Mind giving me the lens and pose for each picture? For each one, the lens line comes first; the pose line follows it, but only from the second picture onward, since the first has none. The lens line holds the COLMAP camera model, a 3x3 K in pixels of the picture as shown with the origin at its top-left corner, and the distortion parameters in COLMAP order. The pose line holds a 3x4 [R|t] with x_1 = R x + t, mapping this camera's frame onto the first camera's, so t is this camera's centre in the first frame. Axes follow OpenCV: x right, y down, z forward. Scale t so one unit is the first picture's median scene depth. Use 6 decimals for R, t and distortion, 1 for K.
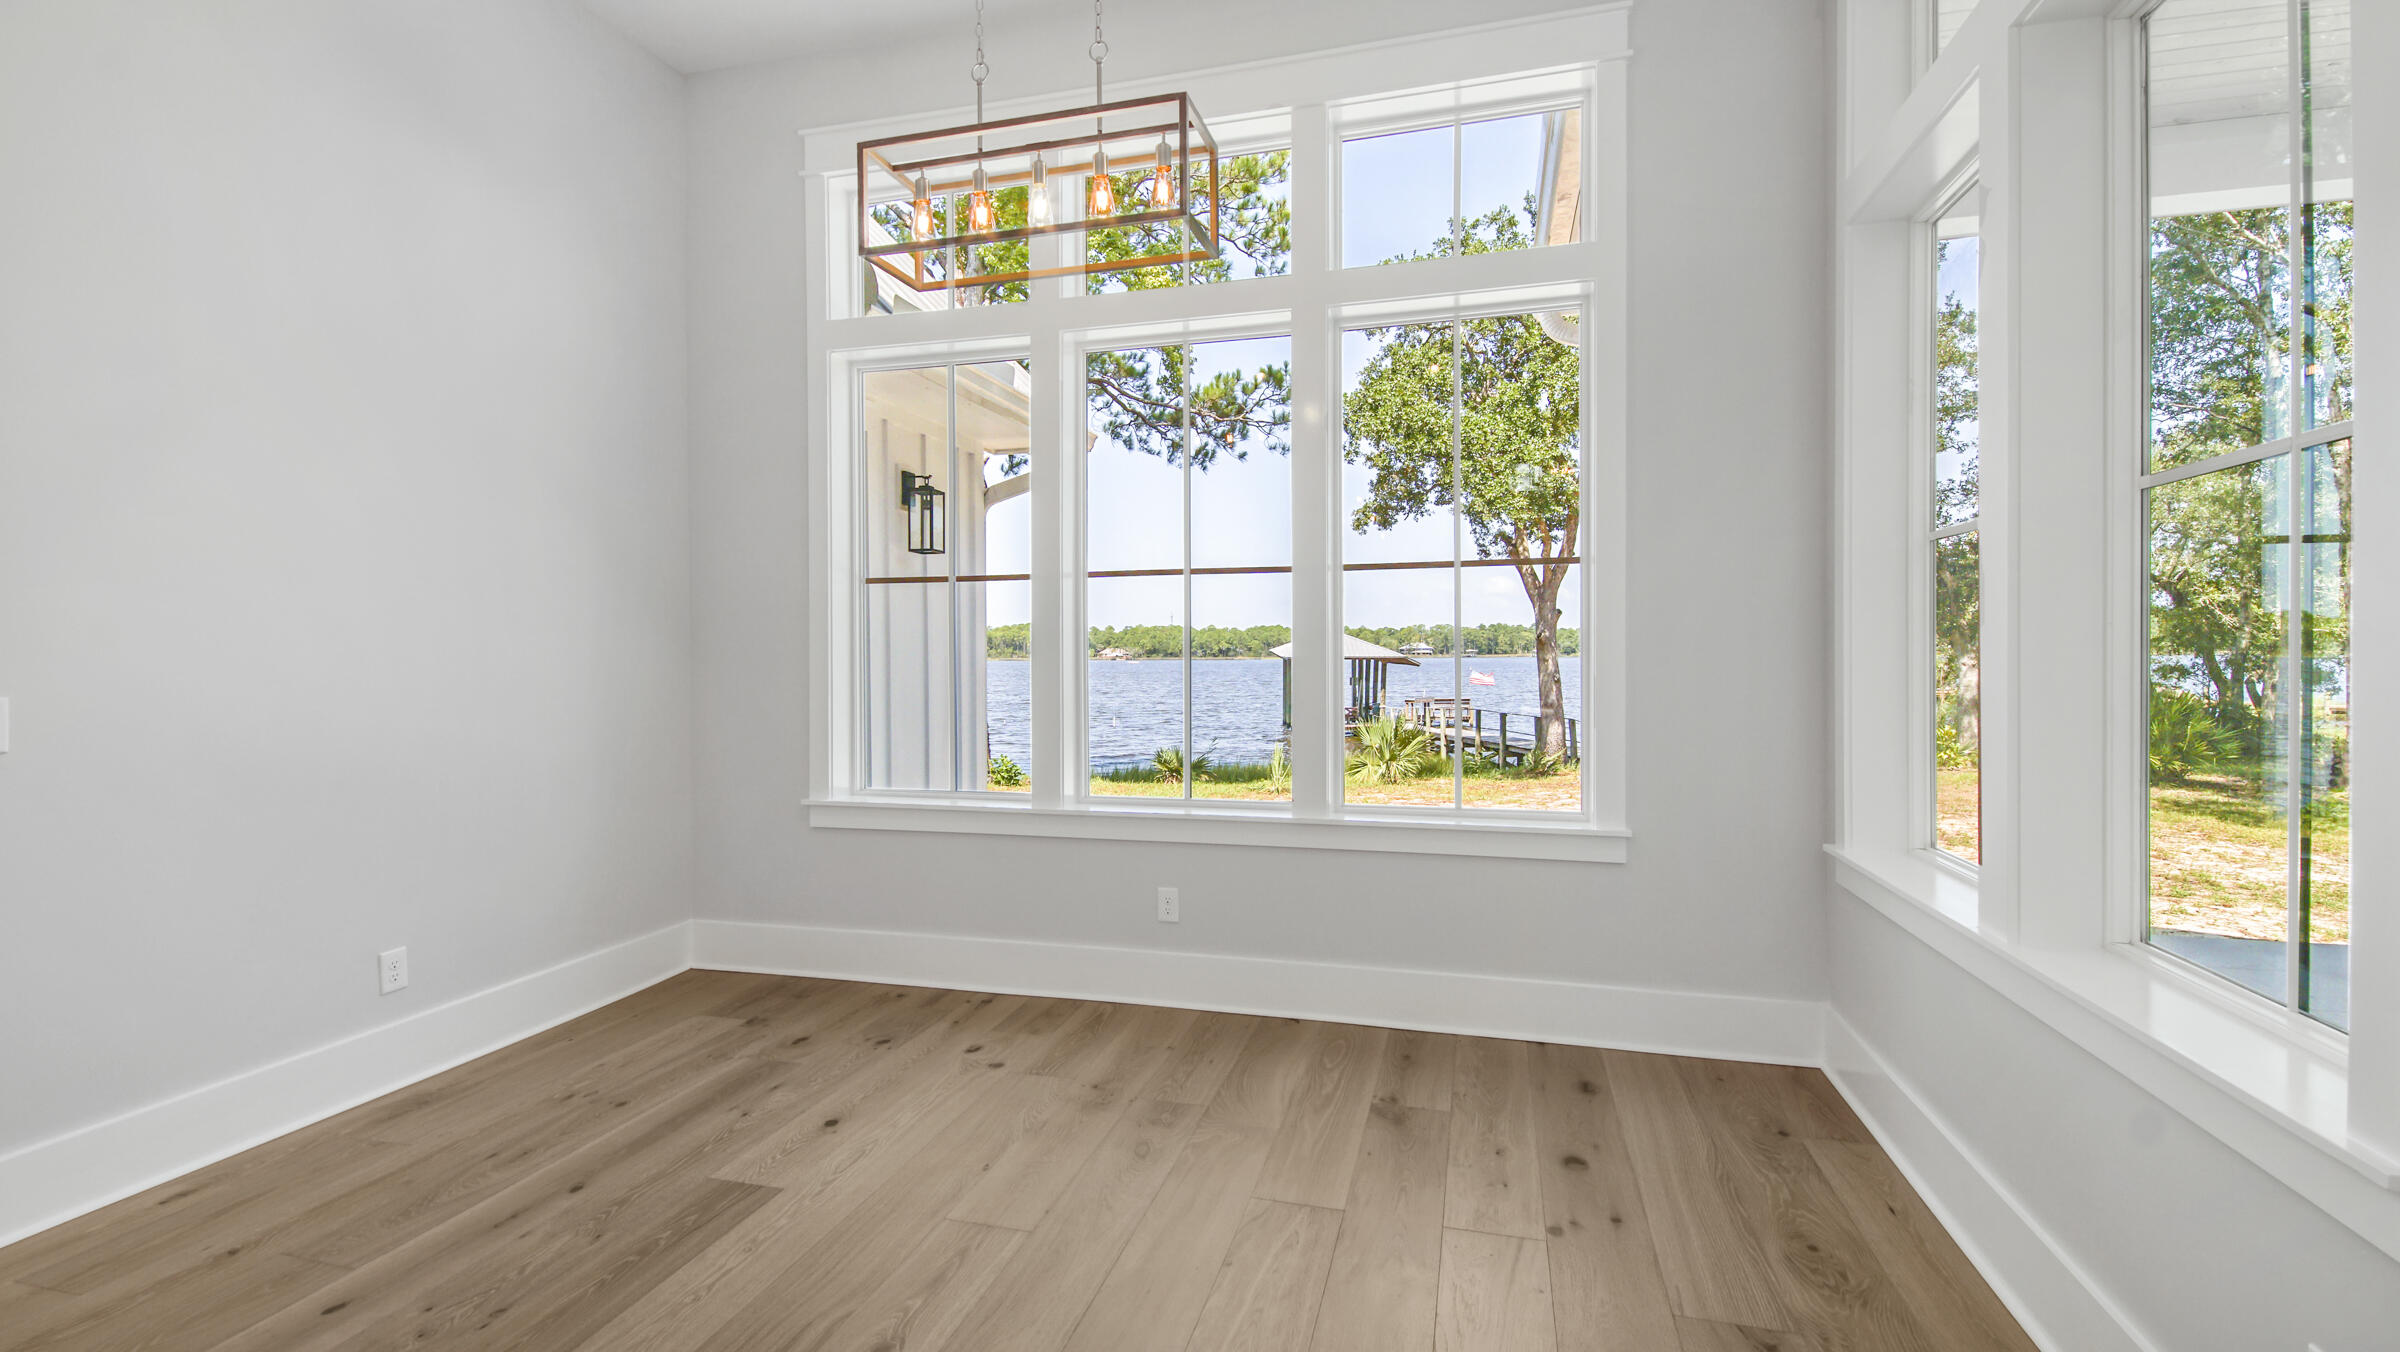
lens RADIAL K [[1075.1, 0, 1200.0], [0, 1075.1, 676.0], [0, 0, 1]] dist [0.057889, -0.034429]
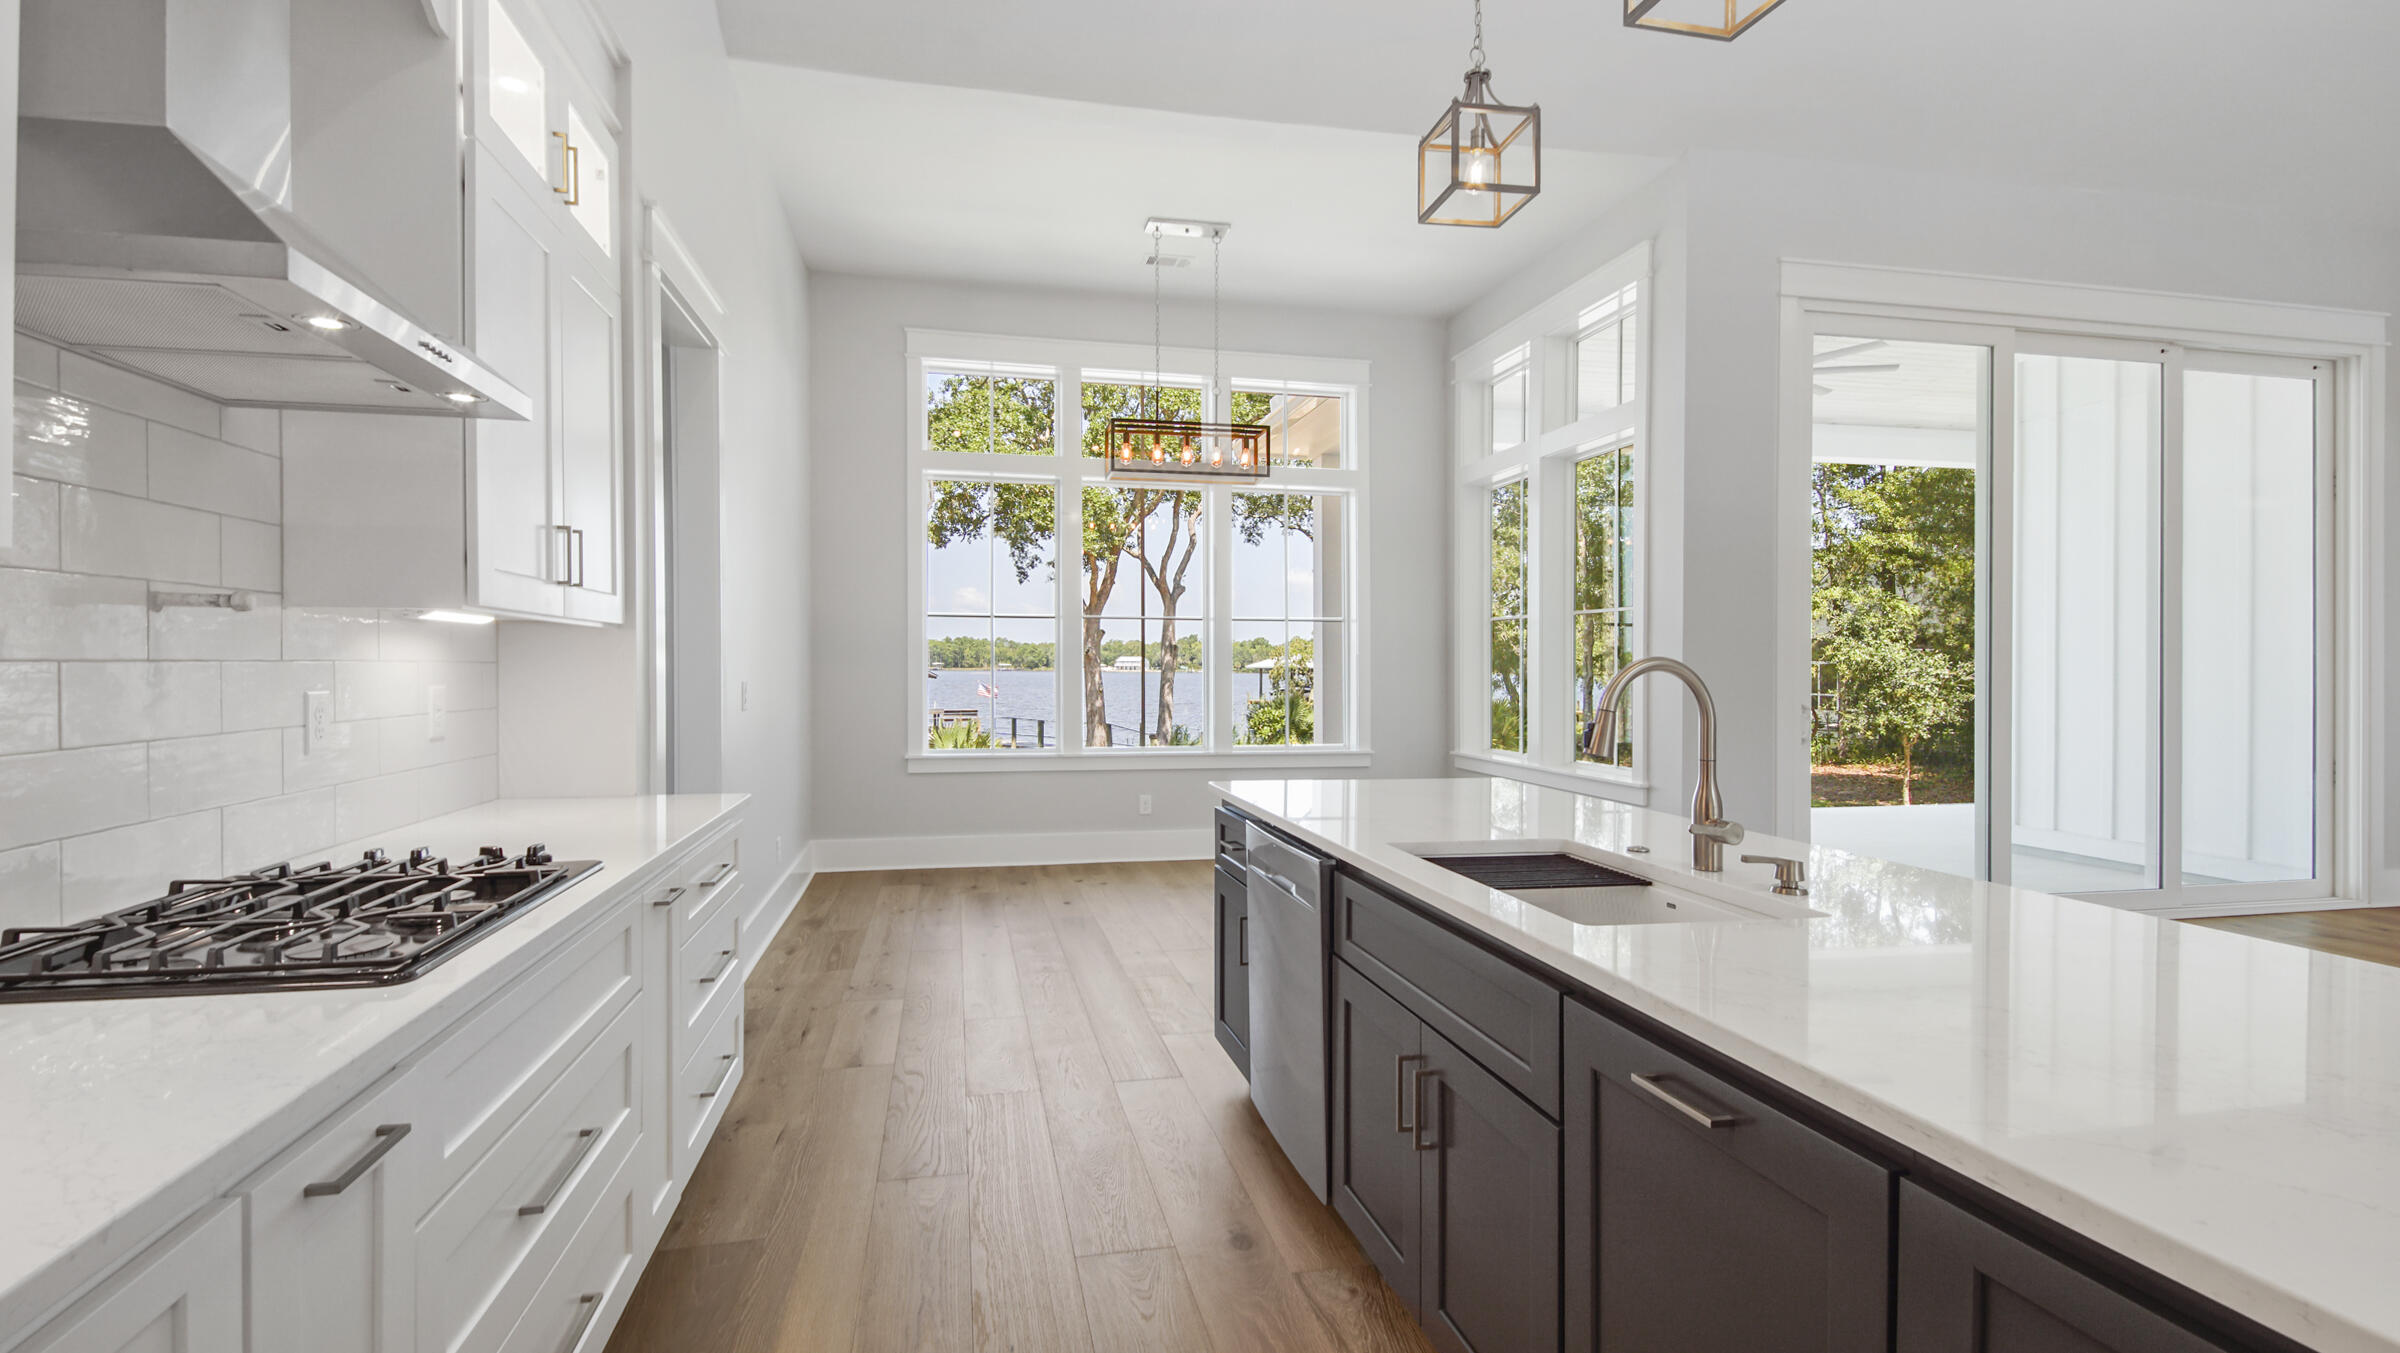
lens RADIAL K [[1075.1, 0, 1200.0], [0, 1075.1, 676.5], [0, 0, 1]] dist [0.057889, -0.034429]
pose [[0.893100, 0.011821, 0.449704, -0.083065], [-0.006869, 0.999897, -0.012641, 0.002182], [-0.449806, 0.008201, 0.893088, -0.070826]]
